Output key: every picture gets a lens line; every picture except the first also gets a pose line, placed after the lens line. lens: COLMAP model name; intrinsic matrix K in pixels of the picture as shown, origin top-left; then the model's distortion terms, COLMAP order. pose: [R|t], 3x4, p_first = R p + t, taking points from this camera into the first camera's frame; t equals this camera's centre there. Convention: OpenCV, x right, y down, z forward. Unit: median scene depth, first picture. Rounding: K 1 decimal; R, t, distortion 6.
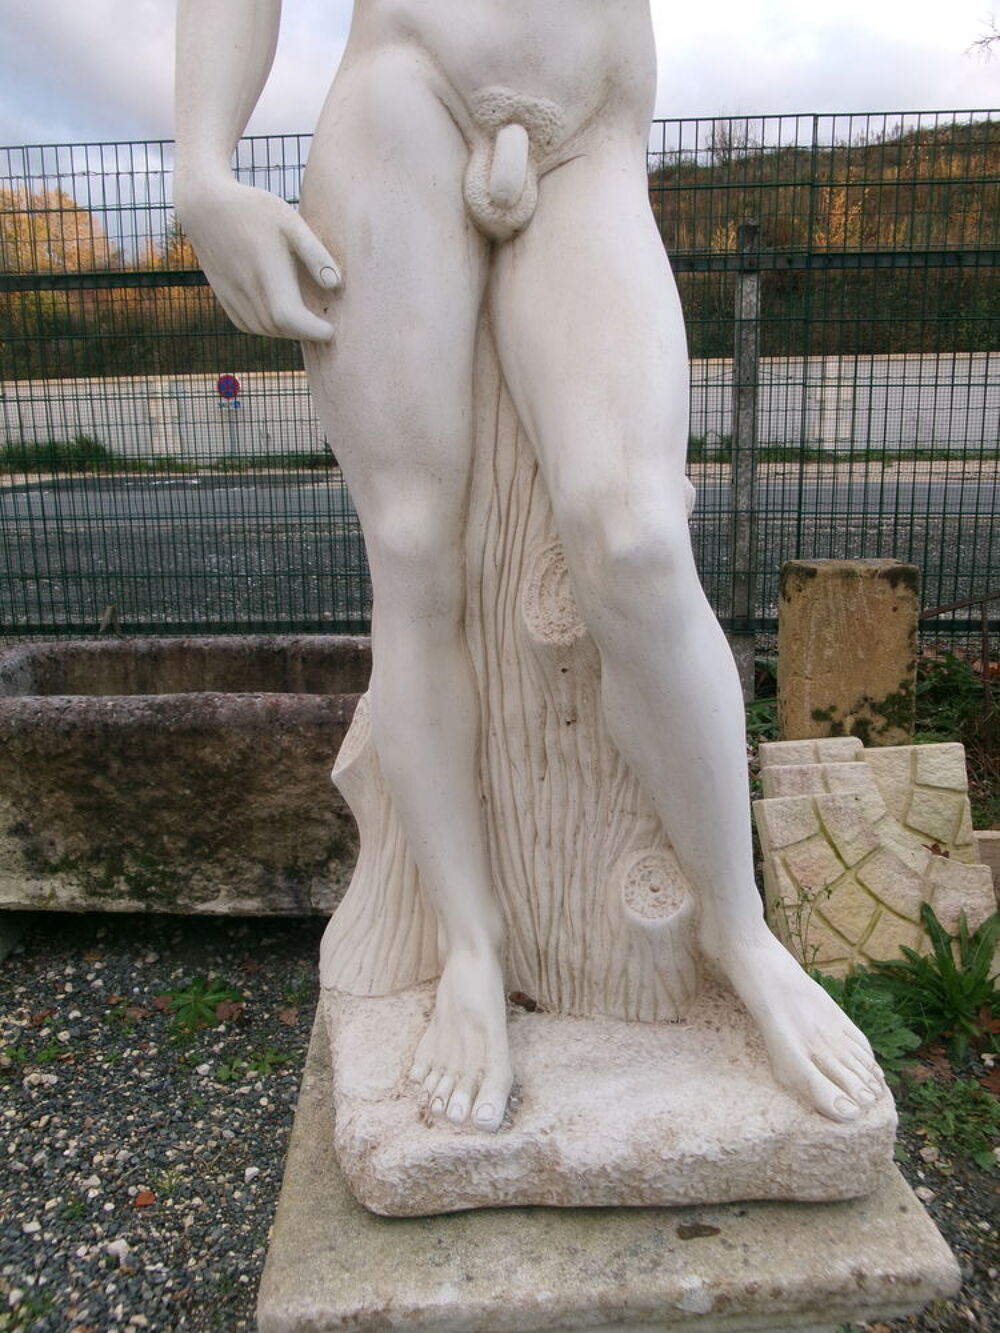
lens RADIAL K [[1103.7, 0, 495.6], [0, 1103.7, 644.0], [0, 0, 1]] dist [0.007403, -0.014163]
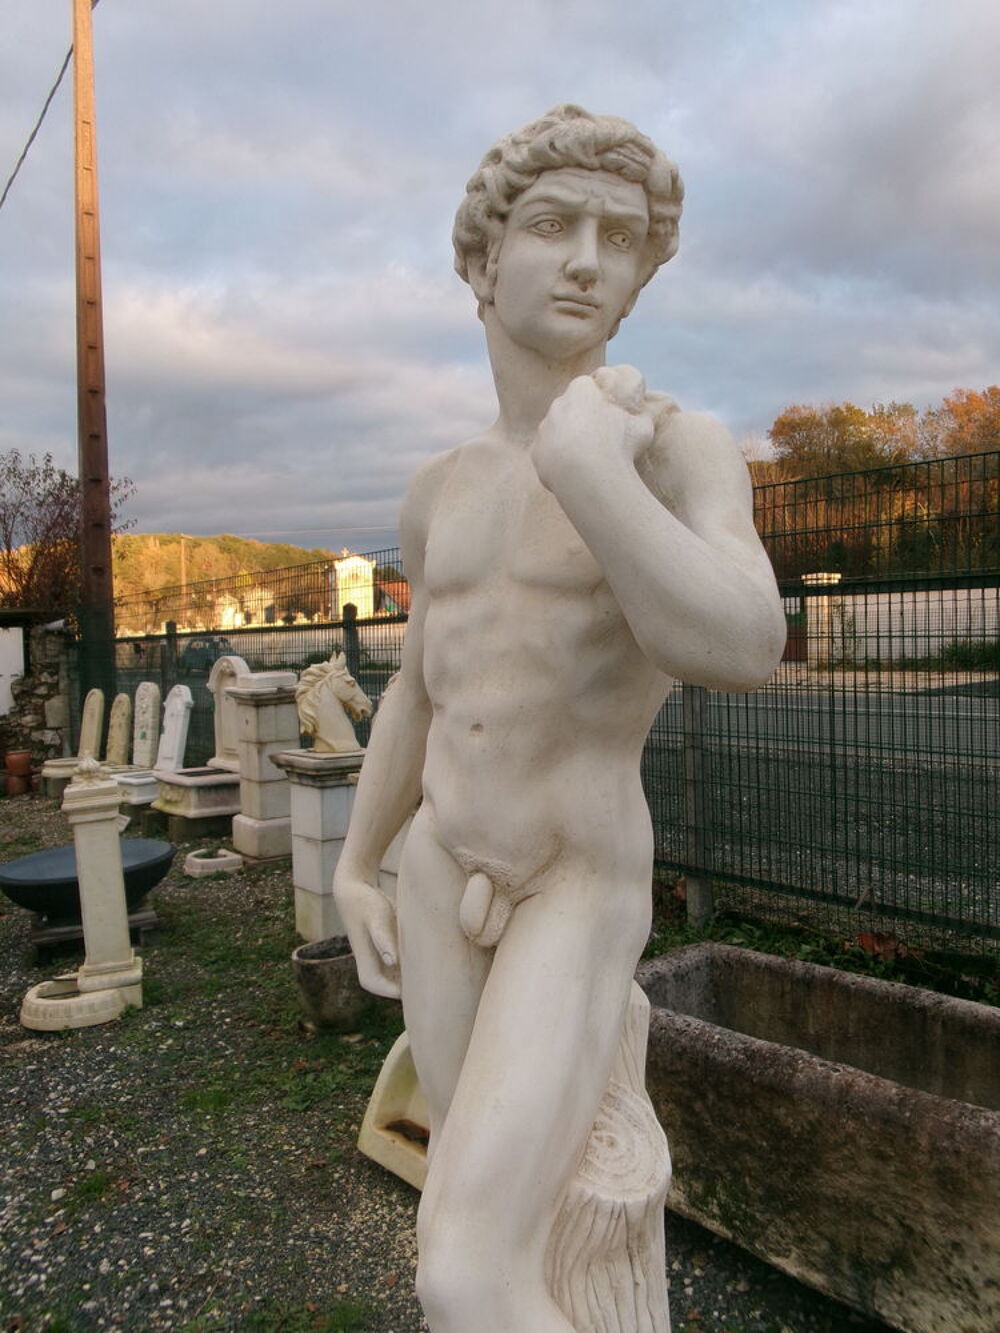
lens RADIAL K [[1086.4, 0, 503.3], [0, 1086.4, 650.2], [0, 0, 1]] dist [-0.004401, -0.008396]
pose [[0.678710, 0.015236, -0.734248, 0.306998], [-0.130824, 0.986302, -0.100462, -0.195755], [0.722660, 0.164242, 0.671407, 0.047580]]
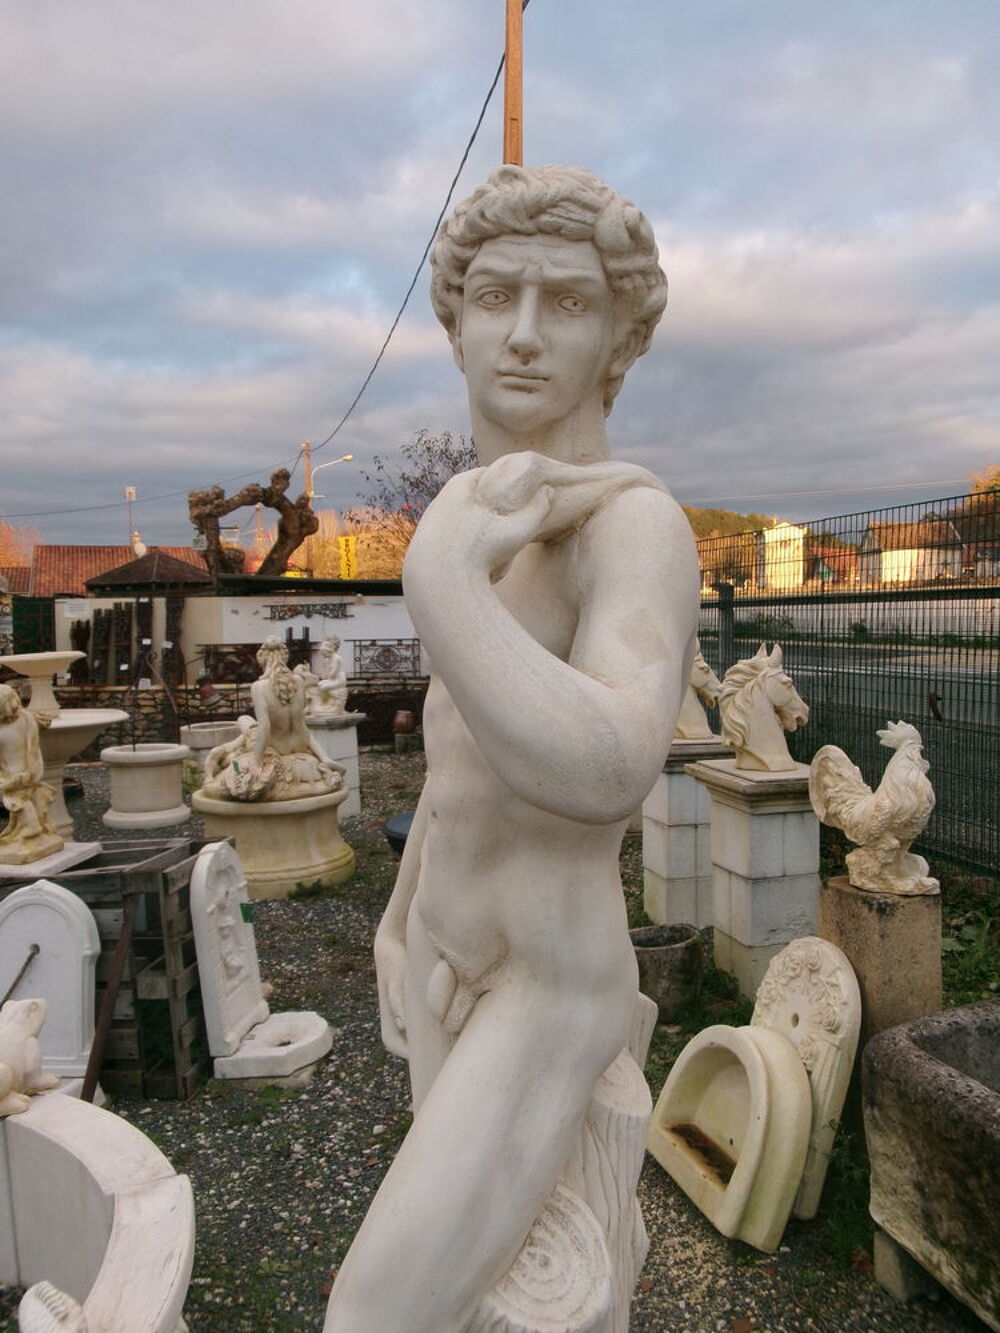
lens RADIAL K [[1083.4, 0, 500.0], [0, 1083.4, 649.5], [0, 0, 1]] dist [-0.010883, -0.003432]
pose [[0.347961, 0.055229, -0.935881, 0.377893], [-0.181197, 0.983403, -0.009336, -0.265127], [0.919832, 0.172827, 0.352193, 0.185693]]
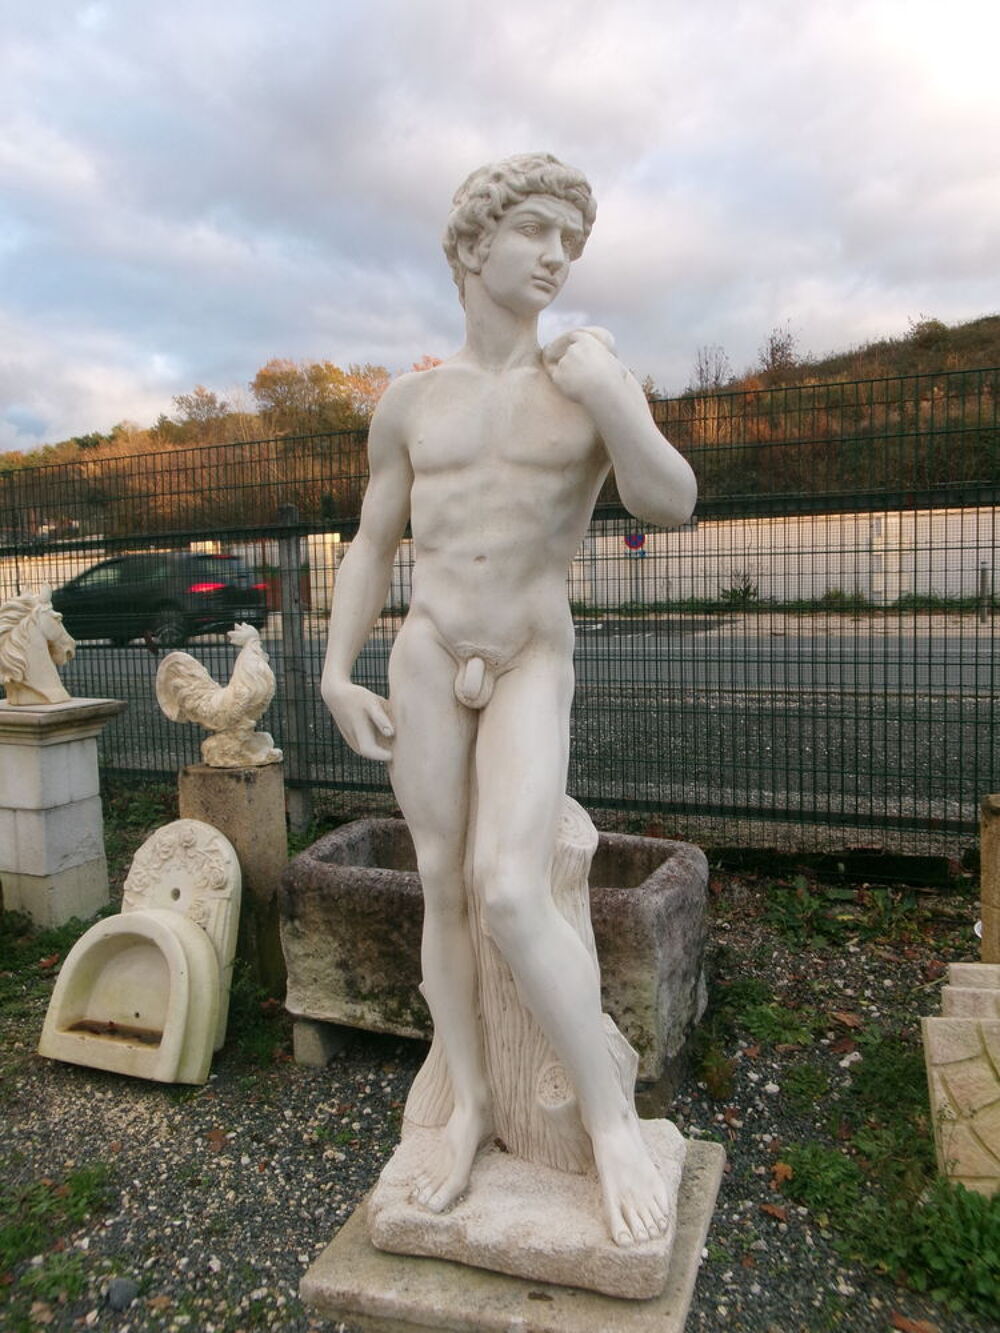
lens RADIAL K [[1086.4, 0, 503.3], [0, 1086.4, 650.2], [0, 0, 1]] dist [-0.004401, -0.008396]
pose [[0.933761, 0.018784, -0.357403, 0.236517], [-0.059142, 0.992991, -0.102328, -0.096297], [0.352976, 0.116687, 0.928328, -0.232344]]
